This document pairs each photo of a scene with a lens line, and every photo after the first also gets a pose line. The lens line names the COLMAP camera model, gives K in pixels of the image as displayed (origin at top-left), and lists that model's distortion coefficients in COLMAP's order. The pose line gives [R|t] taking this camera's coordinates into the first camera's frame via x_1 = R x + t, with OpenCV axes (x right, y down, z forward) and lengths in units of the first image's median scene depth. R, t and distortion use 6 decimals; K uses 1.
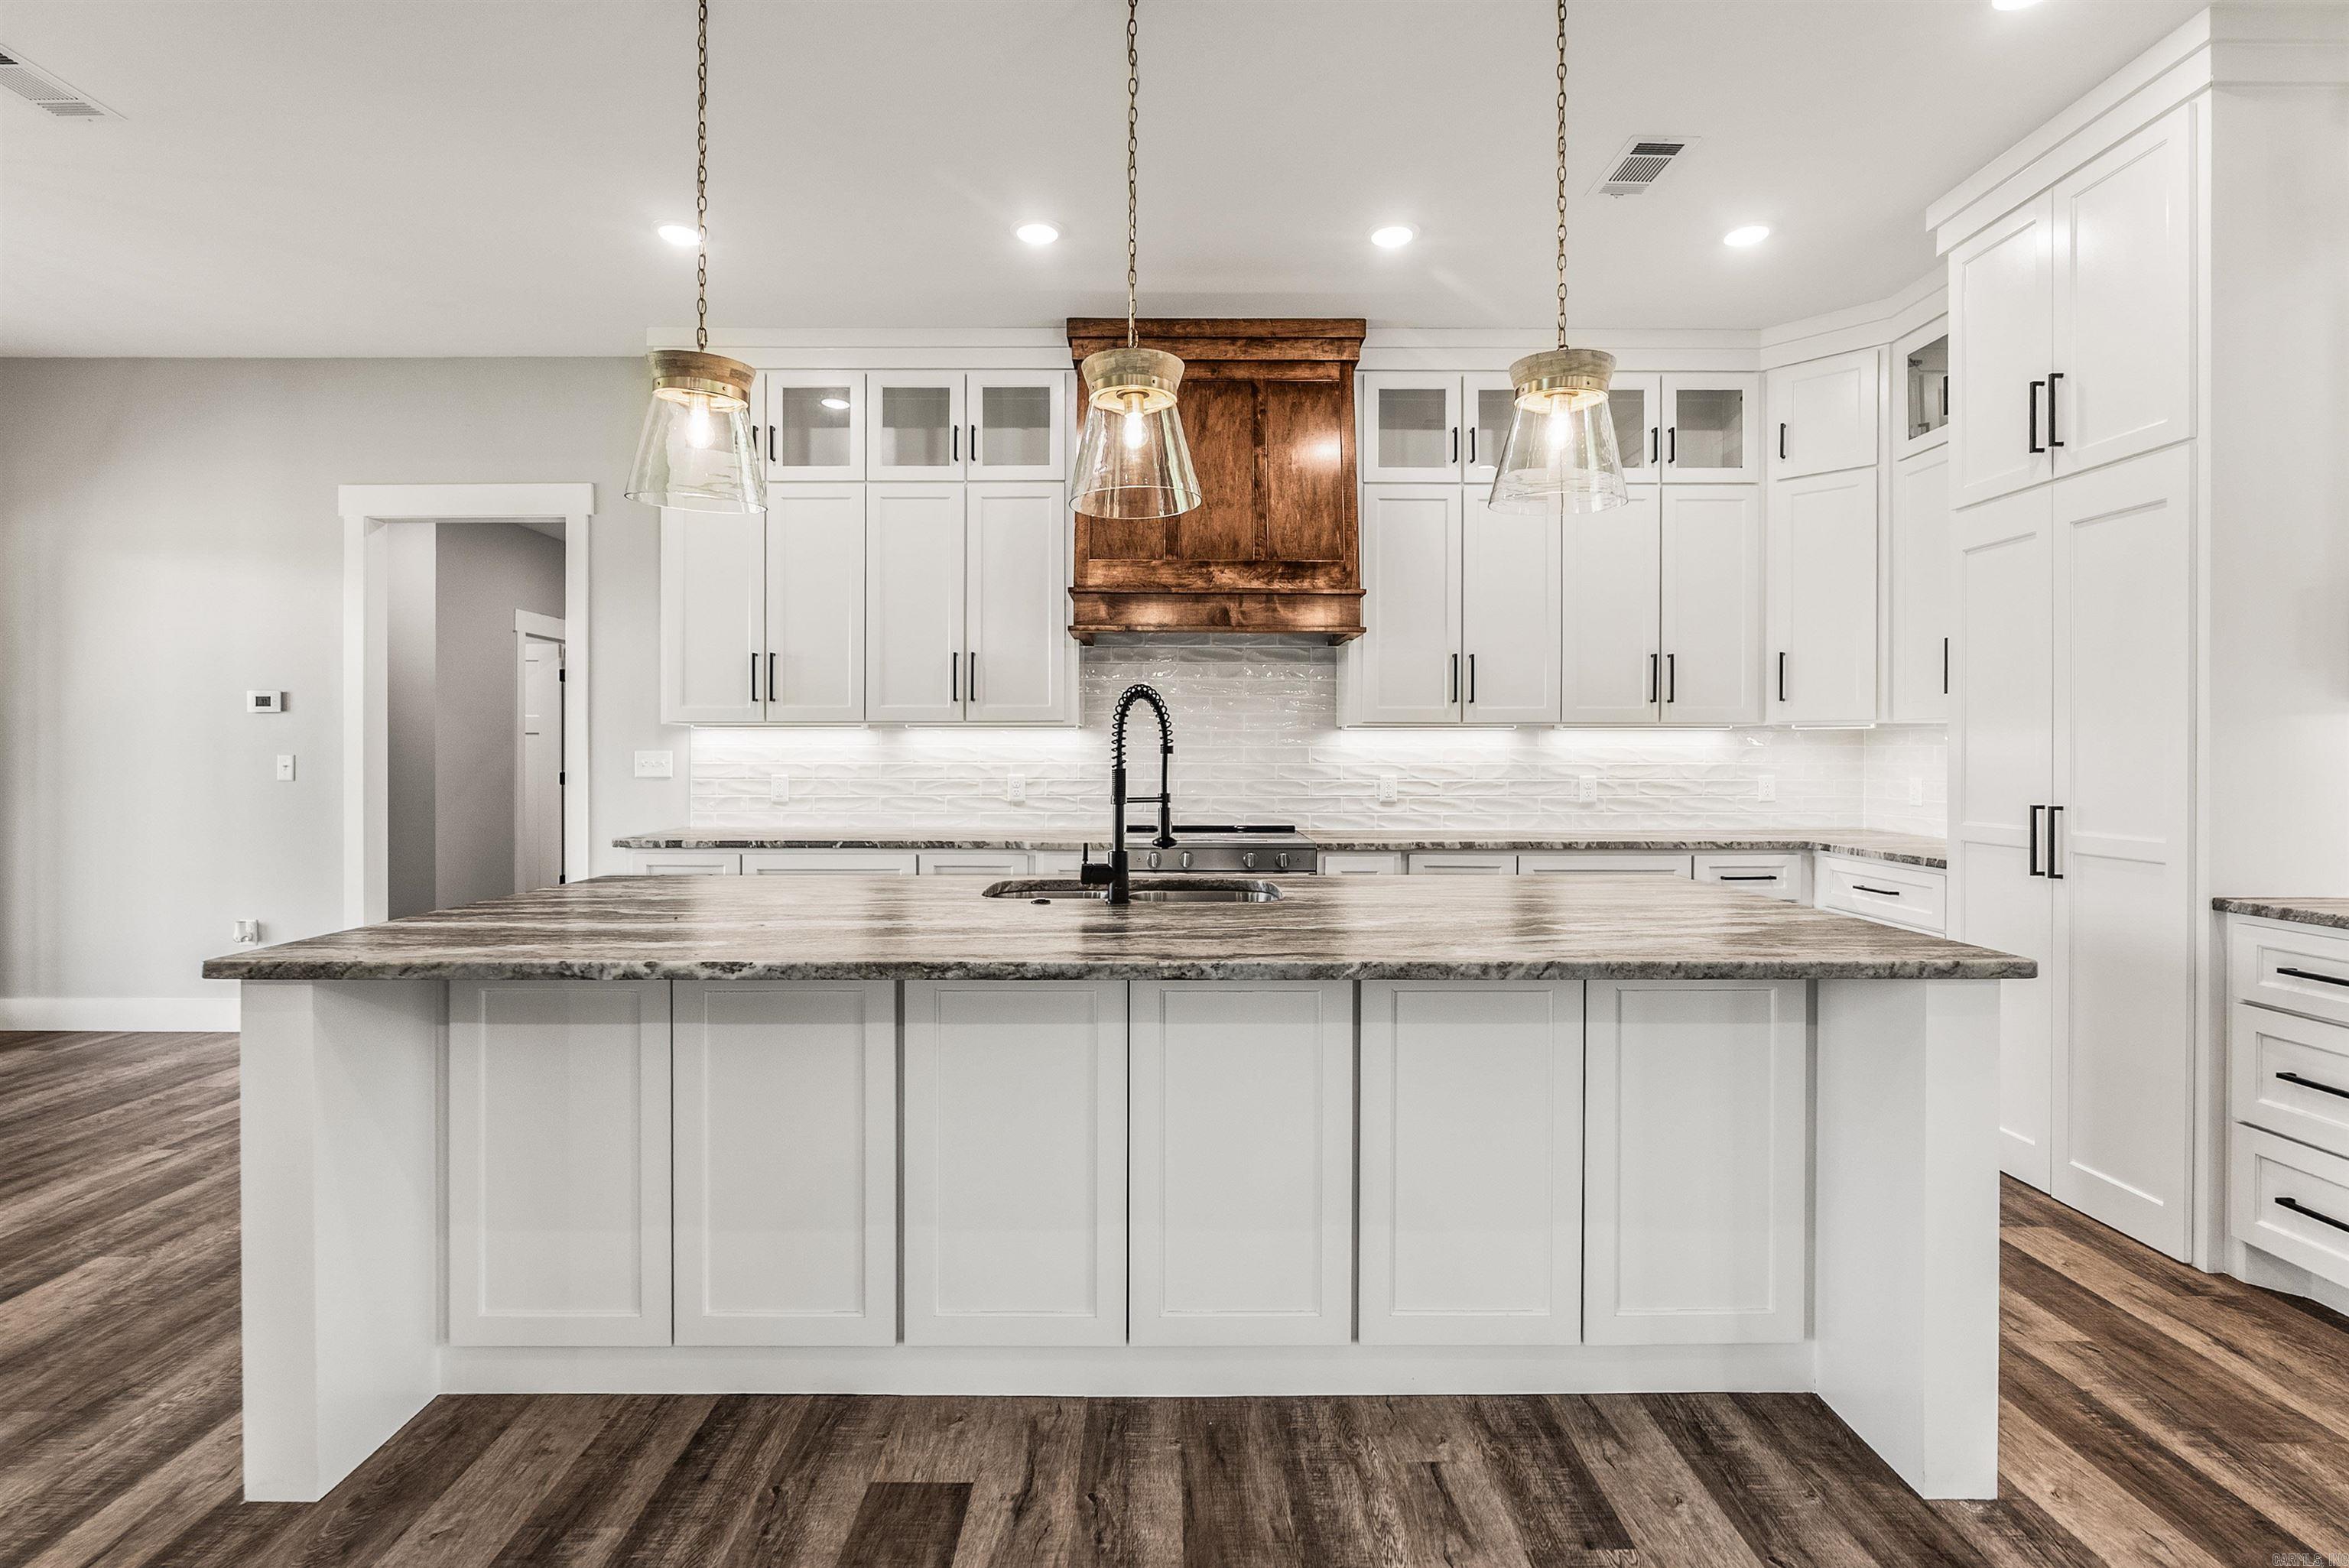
lens RADIAL K [[1083.8, 0, 1173.7], [0, 1083.8, 750.9], [0, 0, 1]] dist [-0.002665, -0.000230]
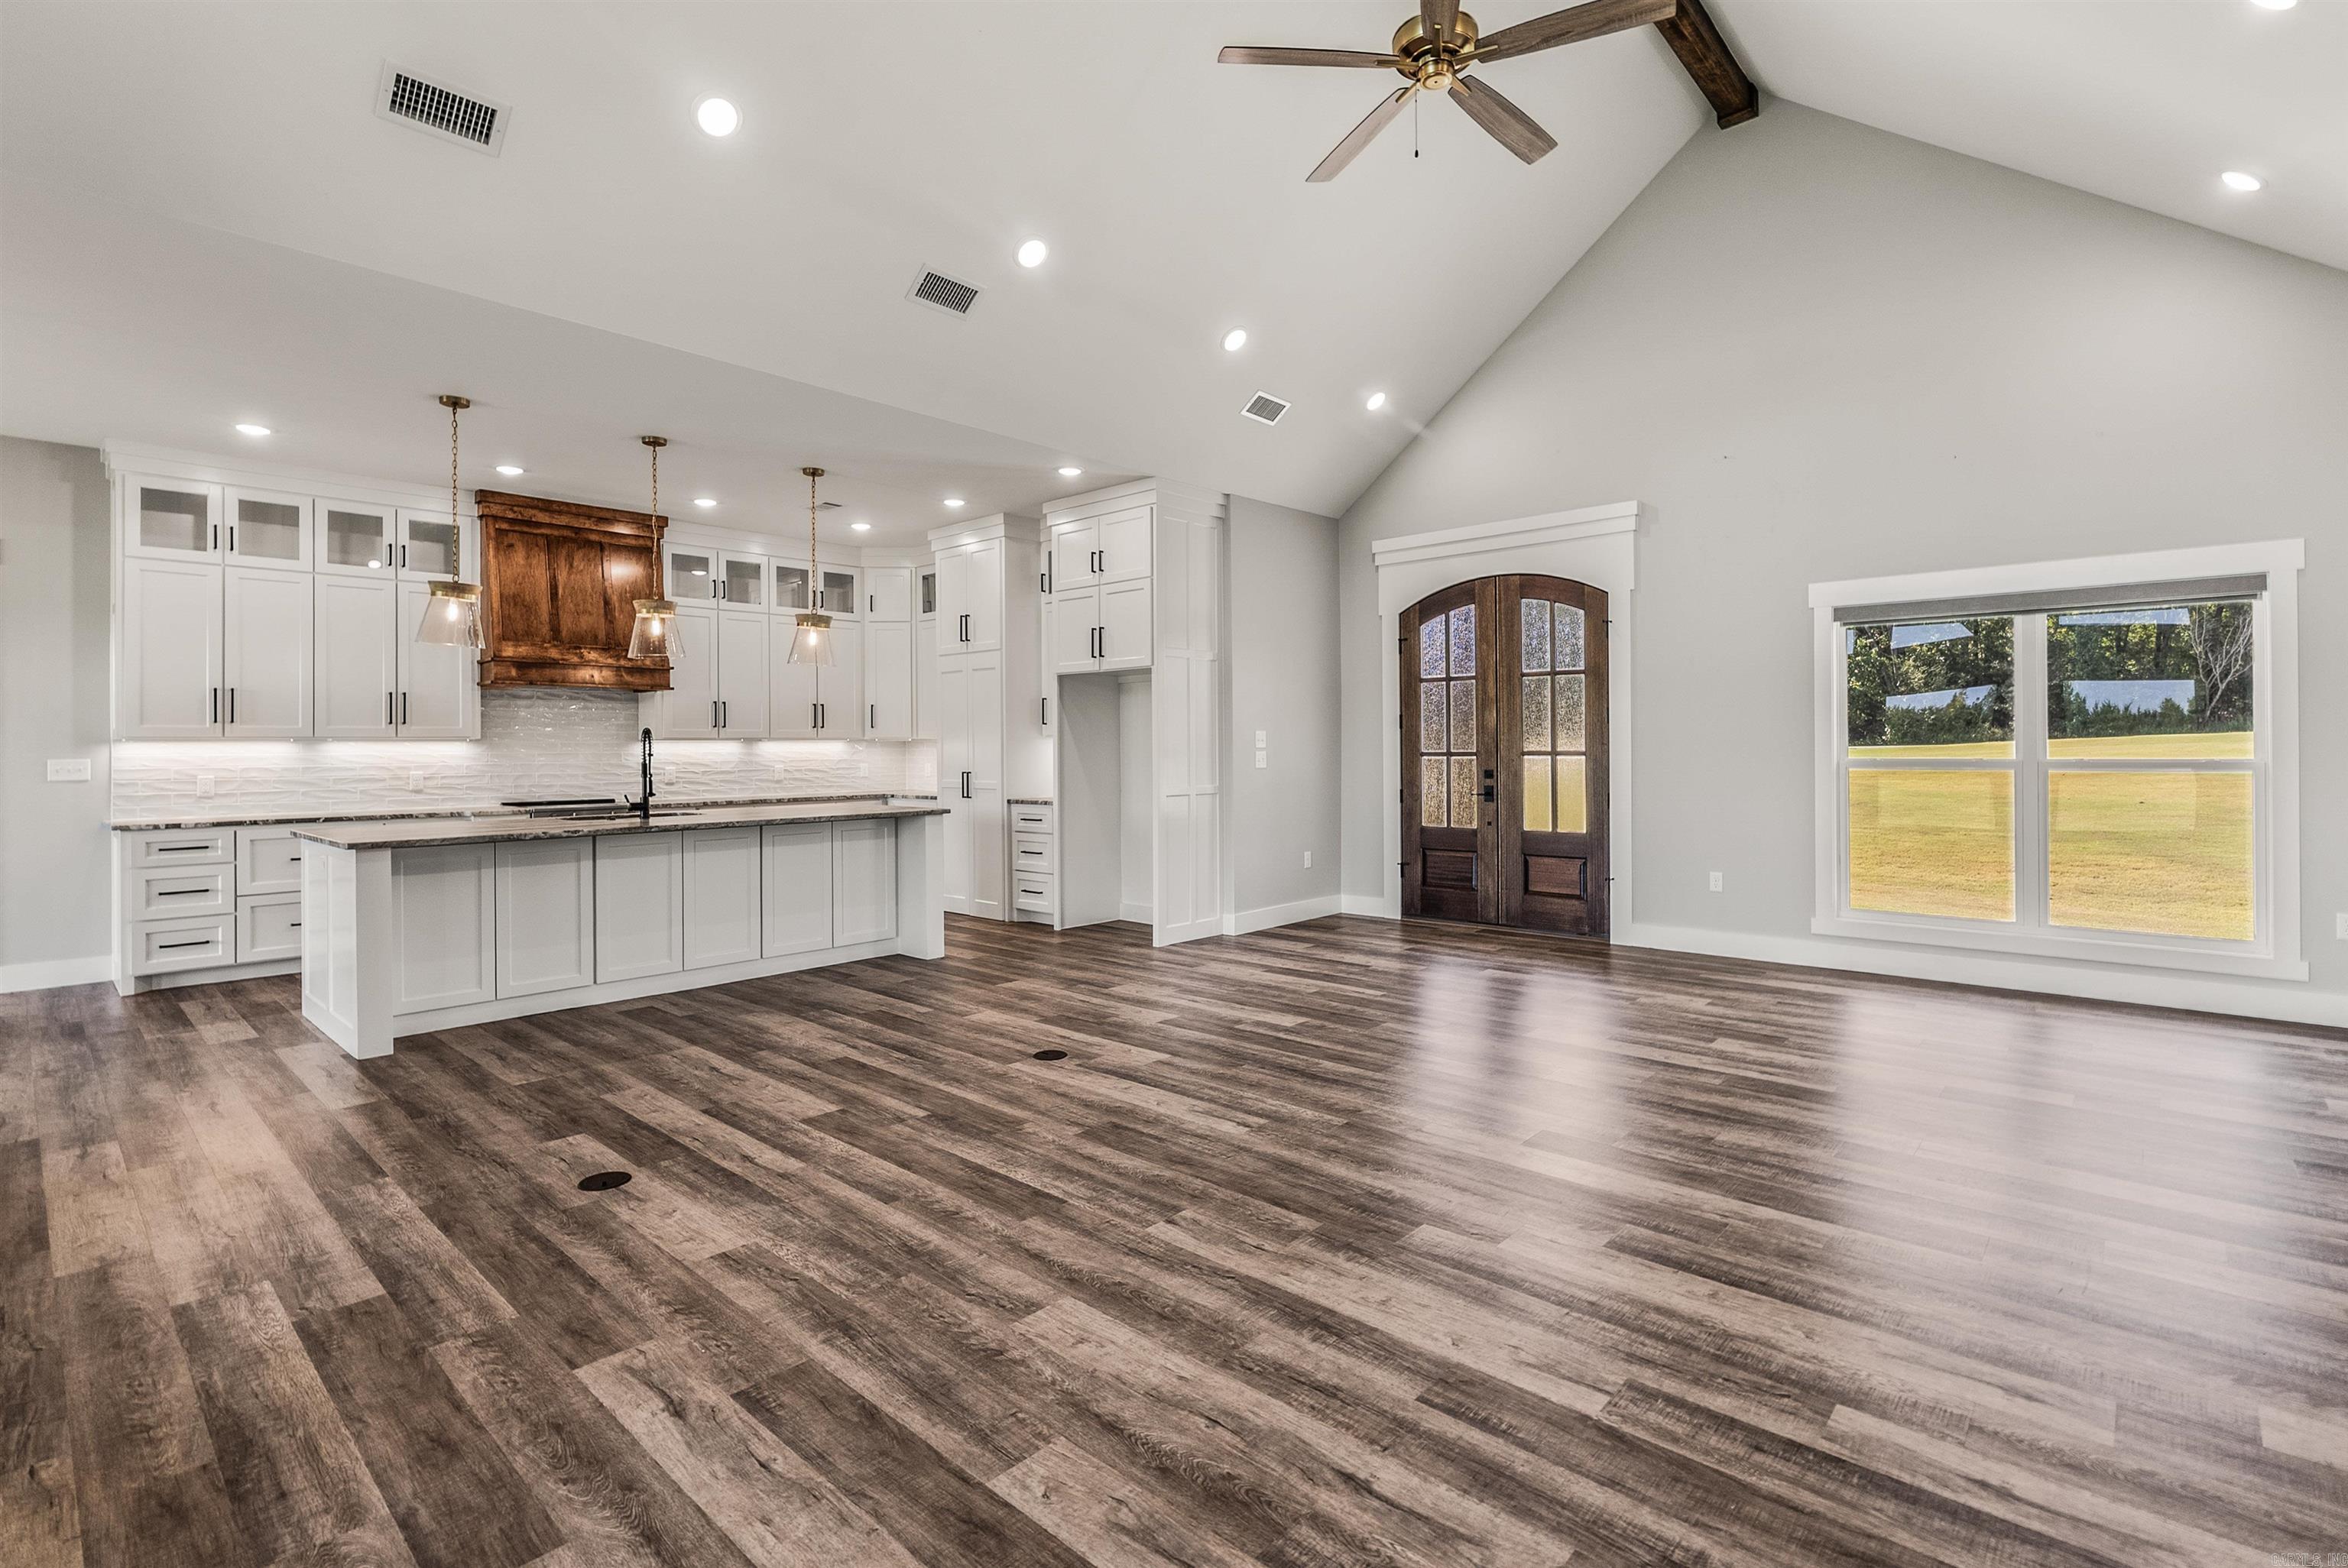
lens RADIAL K [[1083.3, 0, 1173.2], [0, 1083.3, 750.9], [0, 0, 1]] dist [-0.002665, -0.000230]
pose [[0.684971, -0.009335, 0.728511, -0.579110], [0.008731, 0.999951, 0.004604, -0.006185], [-0.728518, 0.003207, 0.685019, -0.877878]]
